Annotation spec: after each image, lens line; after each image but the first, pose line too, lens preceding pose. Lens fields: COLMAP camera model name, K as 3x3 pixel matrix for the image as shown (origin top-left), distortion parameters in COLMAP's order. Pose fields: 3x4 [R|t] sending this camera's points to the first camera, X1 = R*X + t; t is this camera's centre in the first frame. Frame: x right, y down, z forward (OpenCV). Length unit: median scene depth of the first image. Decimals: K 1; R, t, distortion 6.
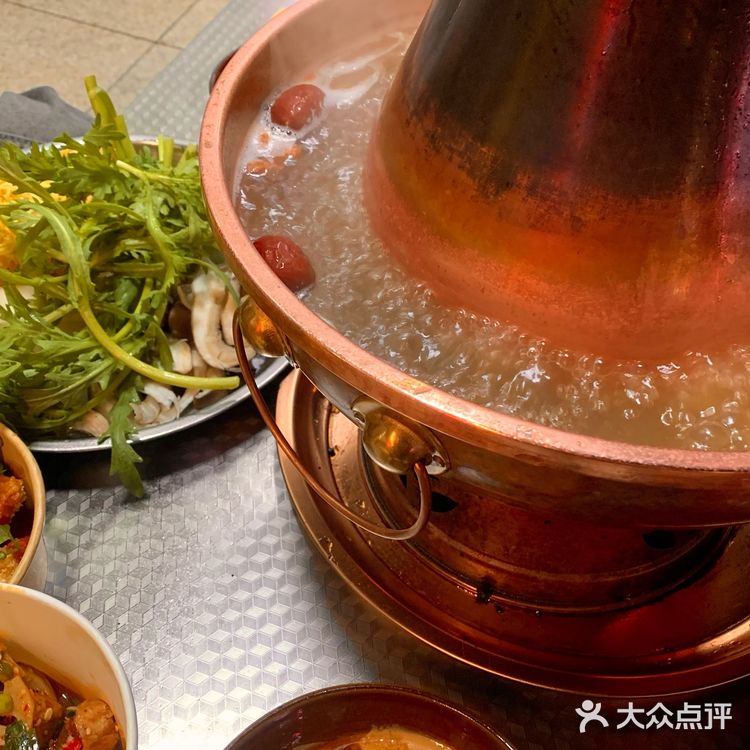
lens RADIAL K [[923.2, 0, 375.0], [0, 923.2, 375.0], [0, 0, 1]] dist [0.114176, -0.366684]
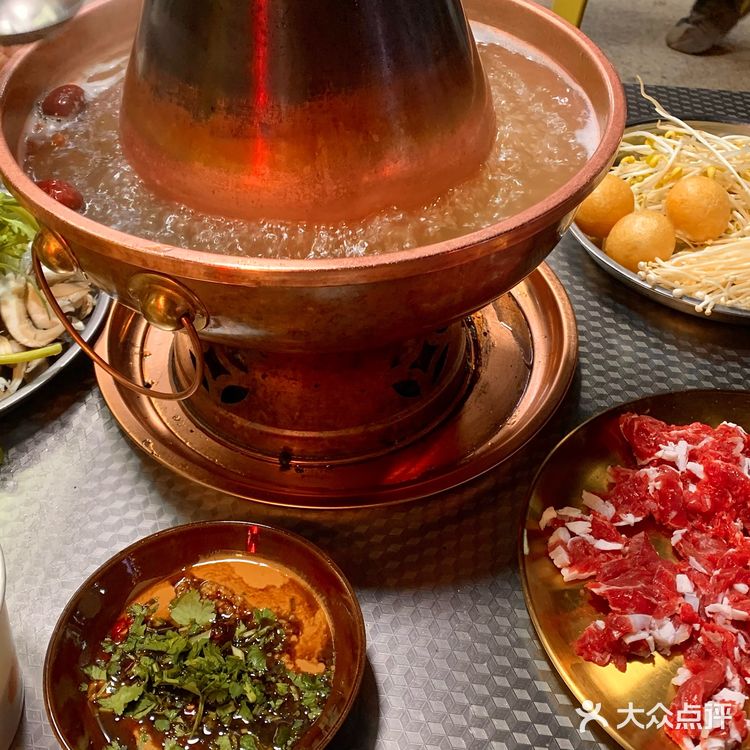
lens RADIAL K [[923.2, 0, 375.0], [0, 923.2, 375.0], [0, 0, 1]] dist [0.114176, -0.366684]
pose [[0.971546, -0.178743, 0.155400, 0.083693], [0.186444, 0.981793, -0.036361, 0.255152], [-0.146071, 0.064299, 0.987182, -0.348243]]
